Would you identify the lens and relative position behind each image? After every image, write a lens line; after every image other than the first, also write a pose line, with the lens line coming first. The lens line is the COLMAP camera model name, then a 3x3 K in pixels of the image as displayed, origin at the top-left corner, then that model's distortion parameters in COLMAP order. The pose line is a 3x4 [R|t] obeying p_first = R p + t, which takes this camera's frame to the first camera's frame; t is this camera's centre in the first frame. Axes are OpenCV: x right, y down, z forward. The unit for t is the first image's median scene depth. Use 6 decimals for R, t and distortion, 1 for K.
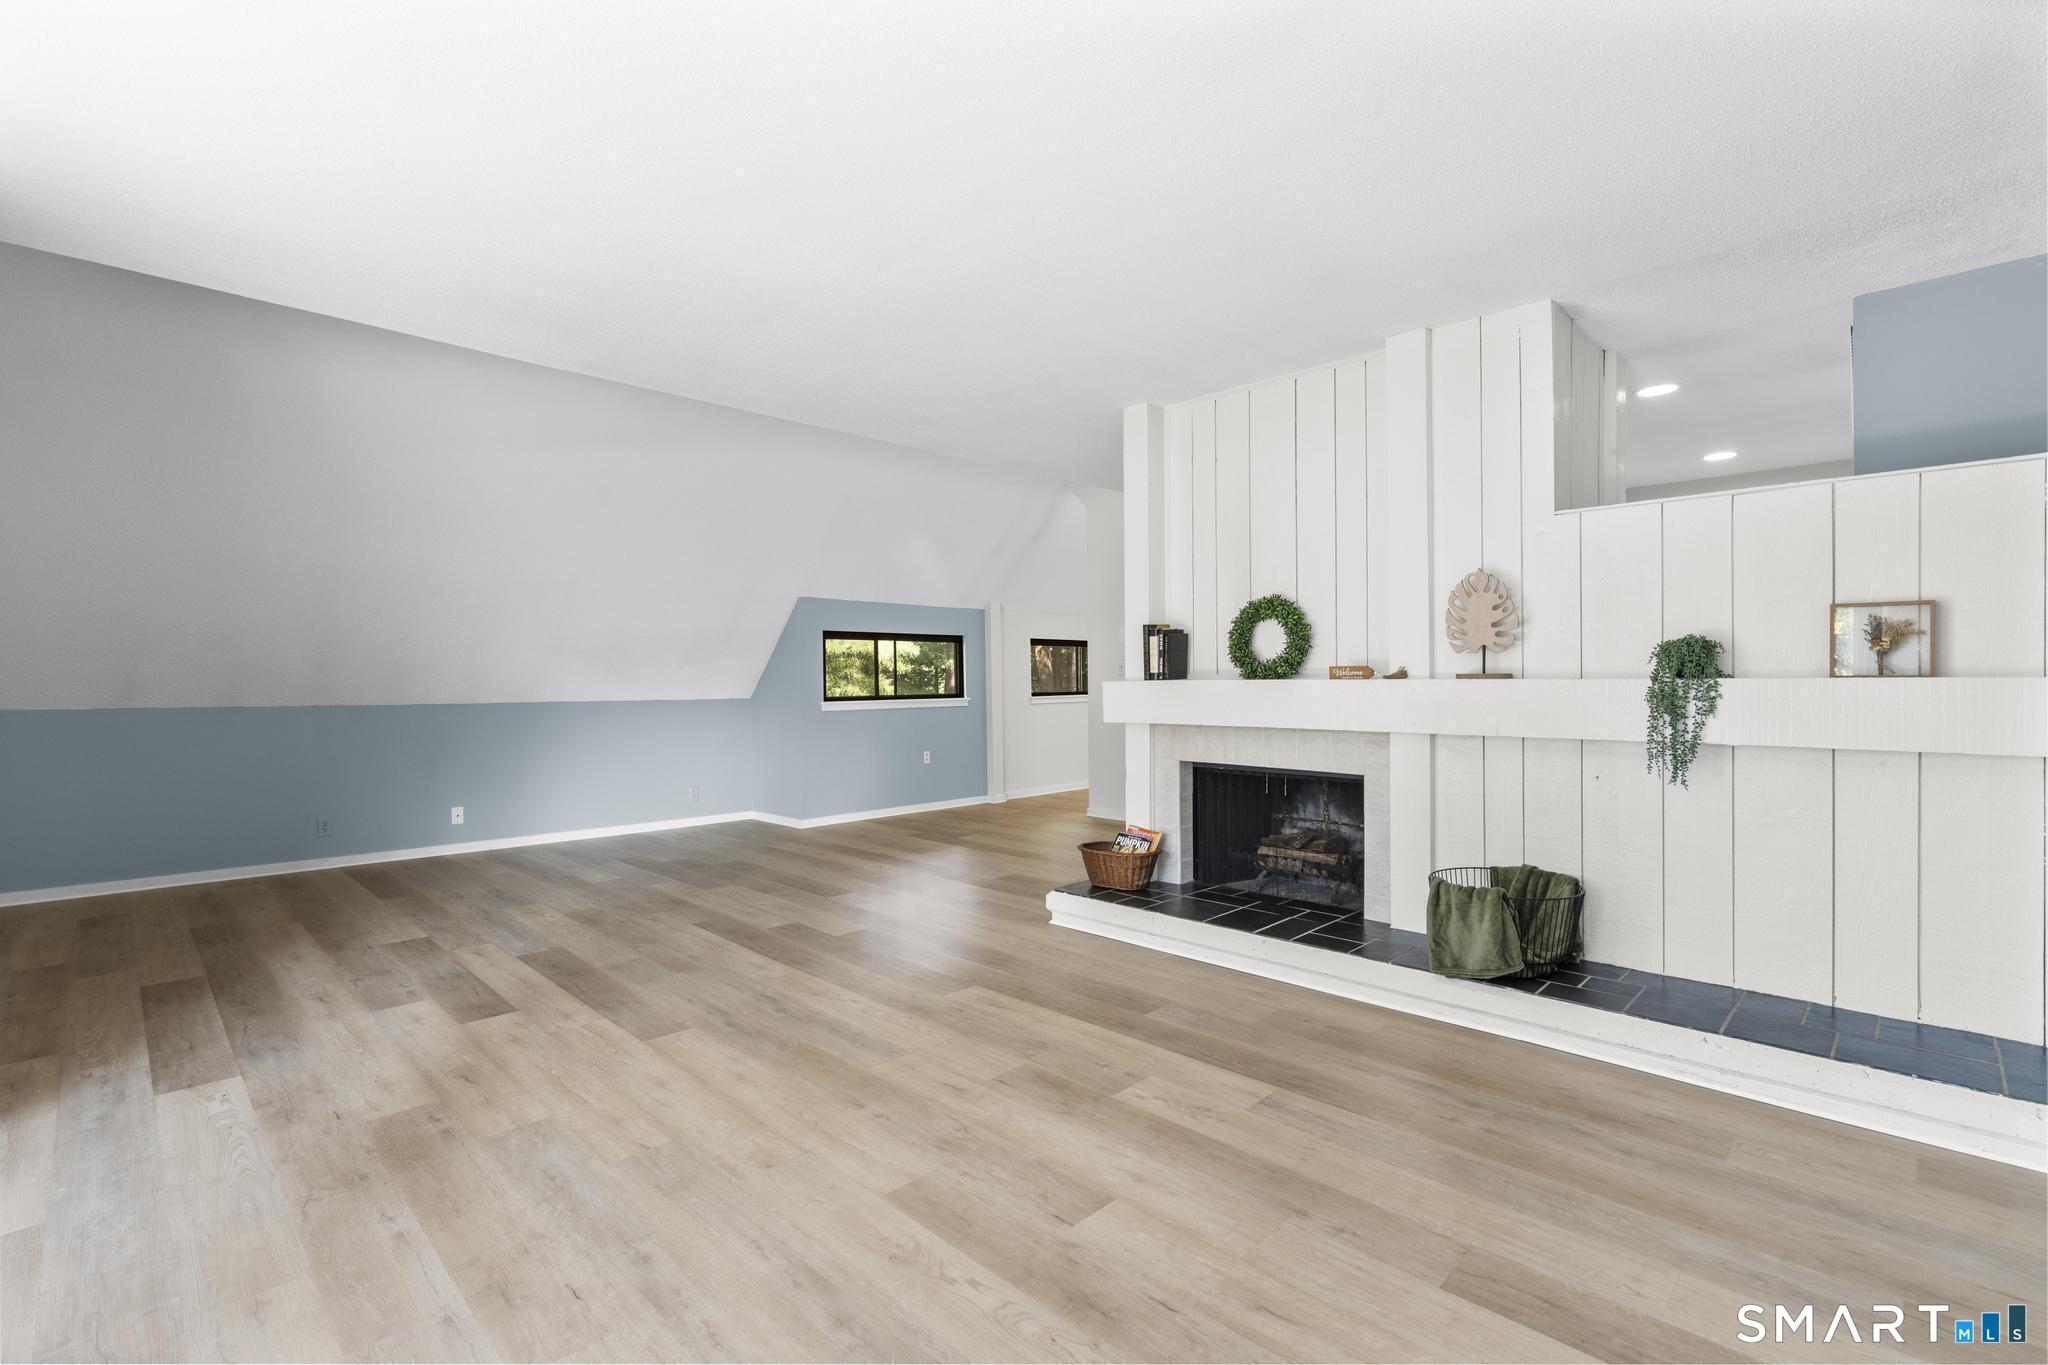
lens RADIAL K [[916.9, 0, 1024.0], [0, 916.9, 682.5], [0, 0, 1]] dist [-0.004345, 0.000810]
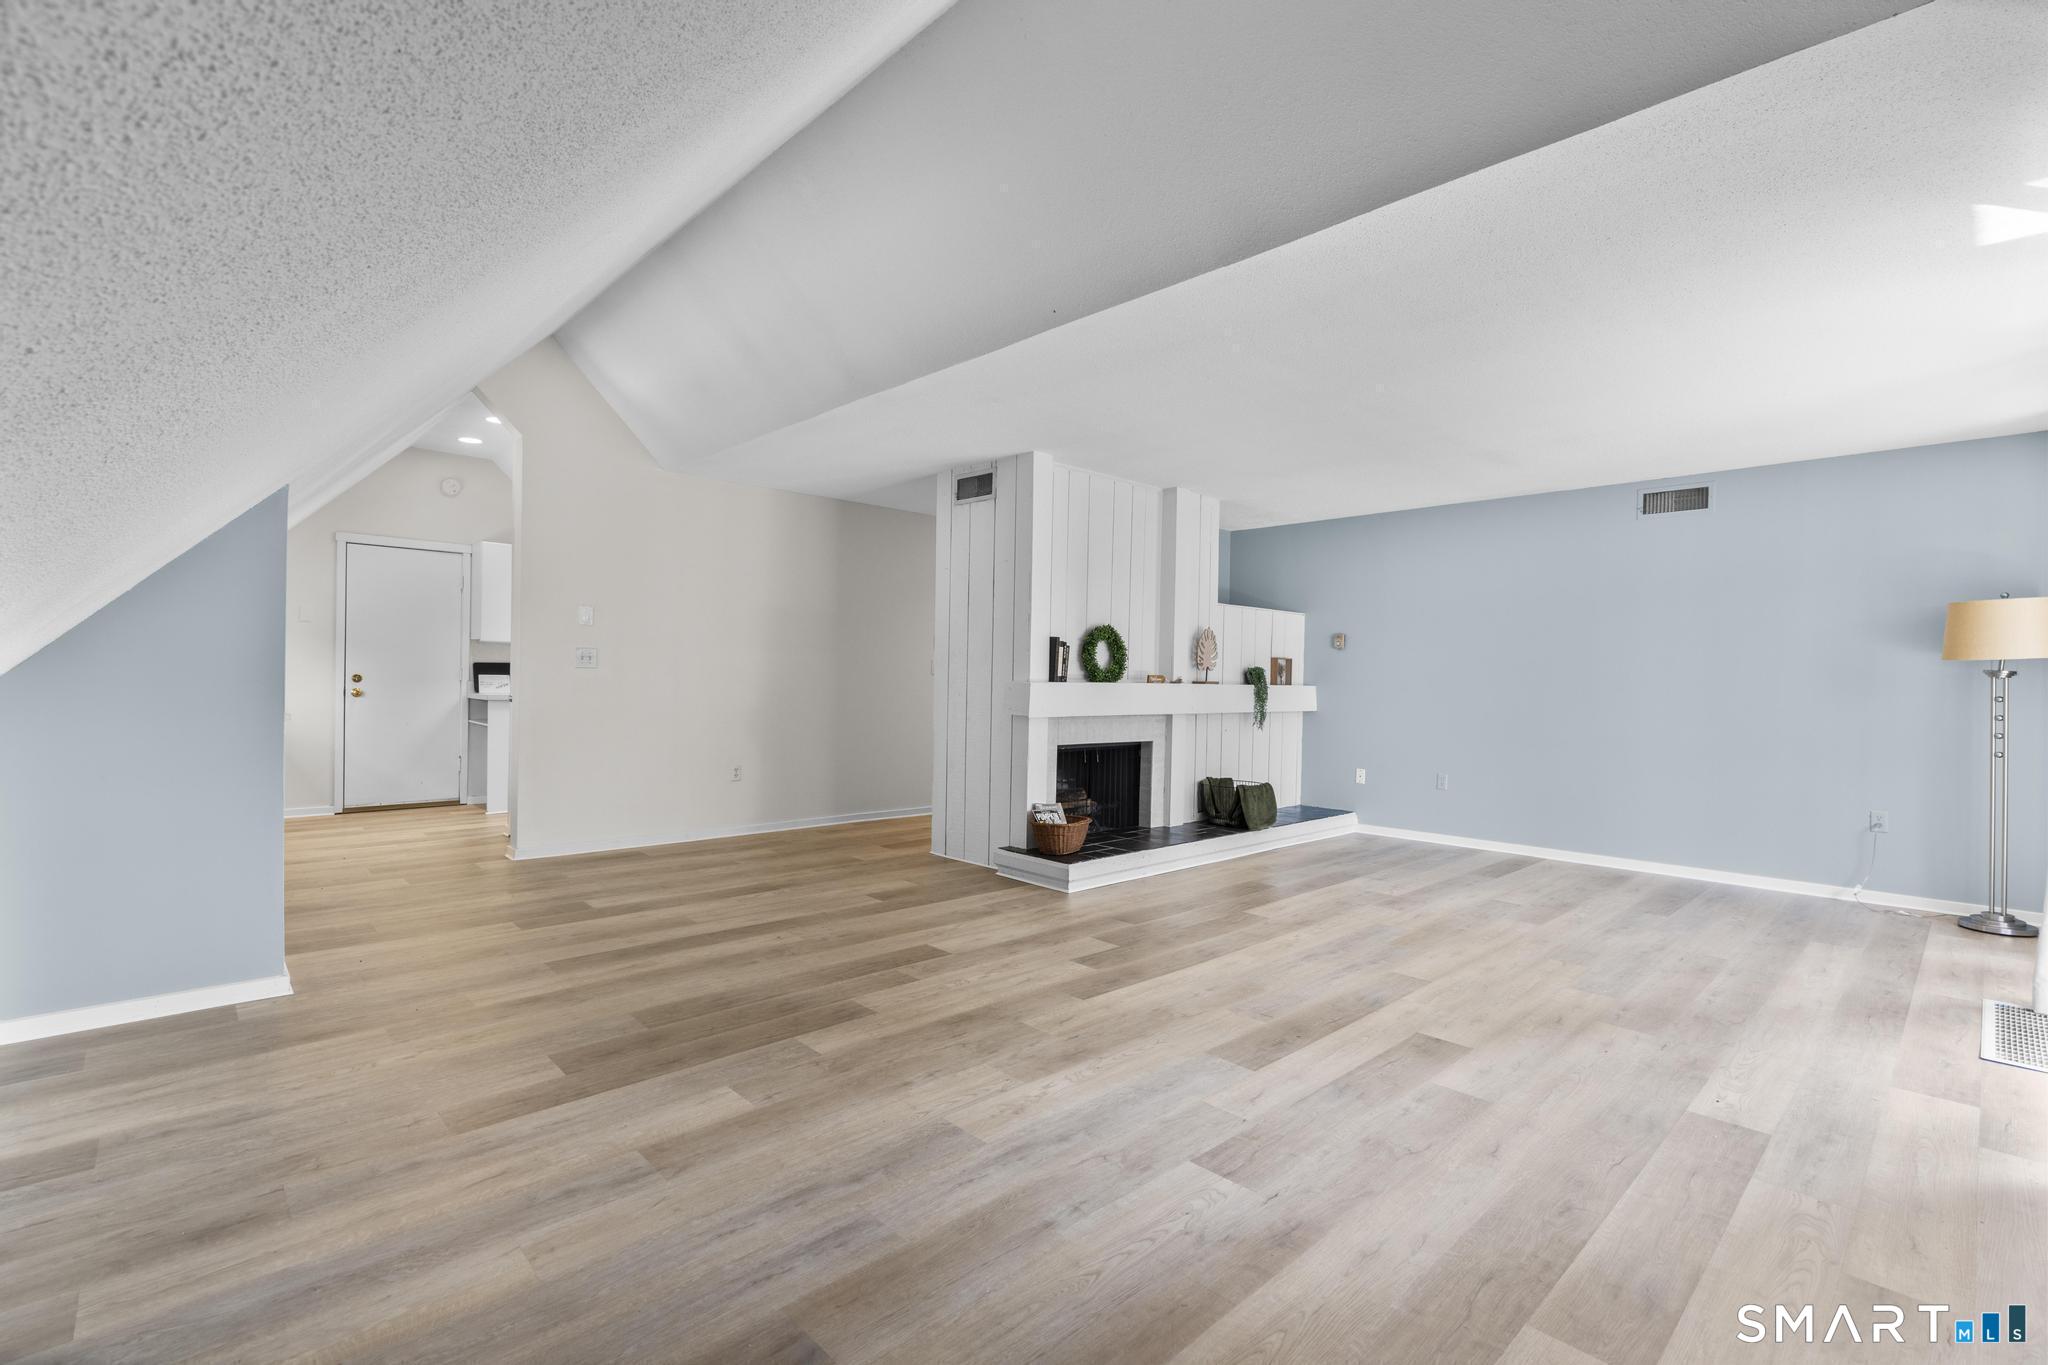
lens RADIAL K [[916.9, 0, 1024.0], [0, 916.9, 682.5], [0, 0, 1]] dist [-0.004345, 0.000810]
pose [[0.031940, 0.001181, 0.999489, -1.443543], [-0.014707, 0.999892, -0.000712, -0.000626], [-0.999382, -0.014677, 0.031954, 1.314587]]
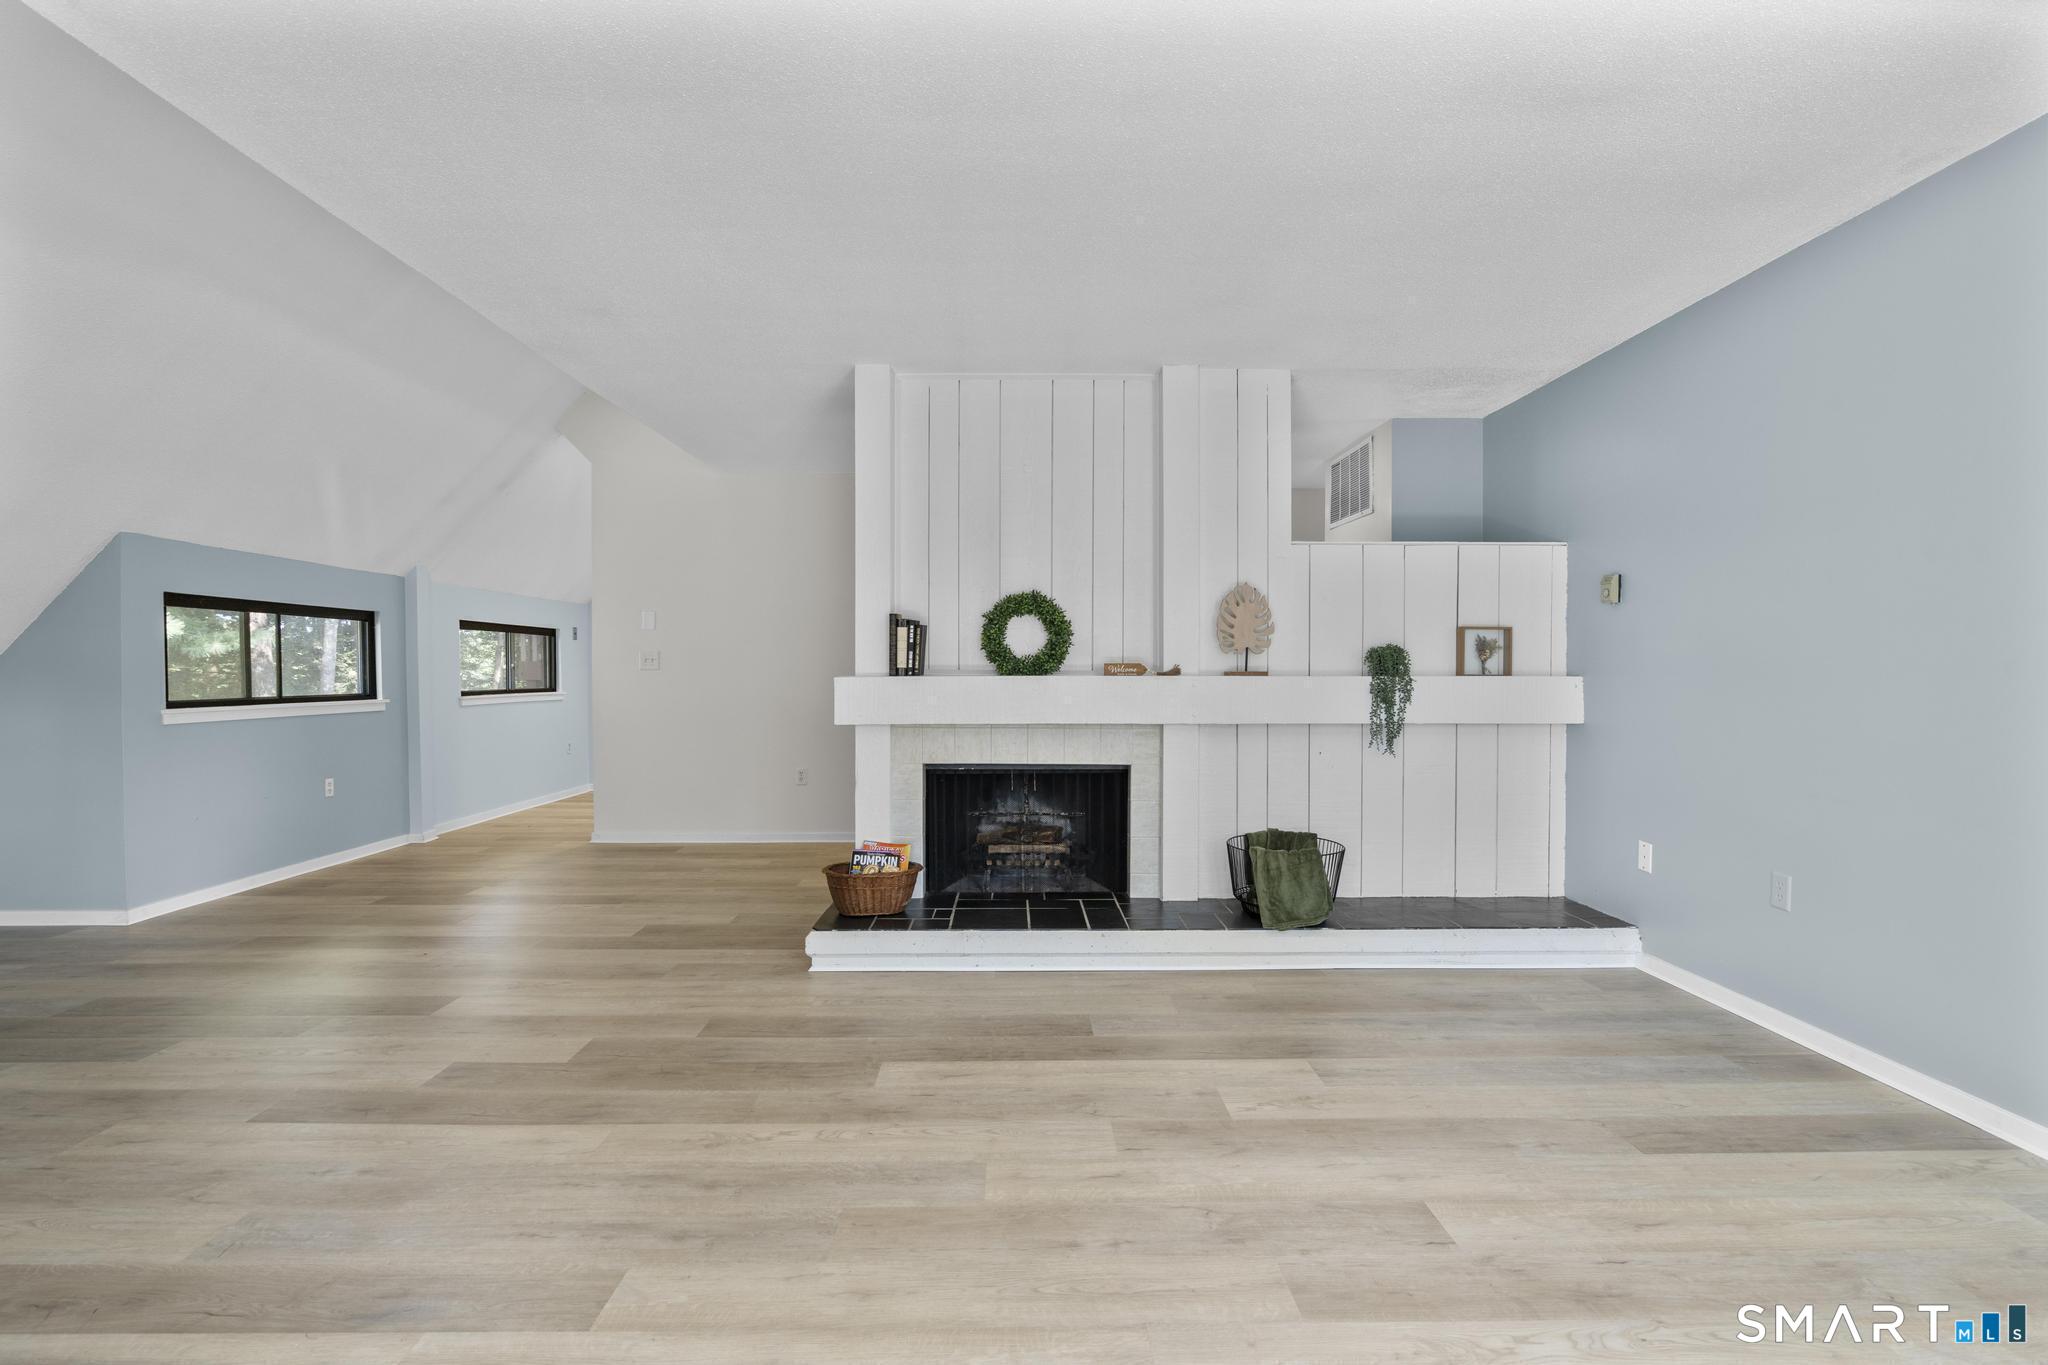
lens RADIAL K [[916.9, 0, 1024.0], [0, 916.9, 682.5], [0, 0, 1]] dist [-0.004345, 0.000810]
pose [[0.699630, -0.002190, 0.714502, -0.542583], [-0.001426, 0.999989, 0.004461, -0.000247], [-0.714504, -0.004140, 0.699619, 0.372332]]
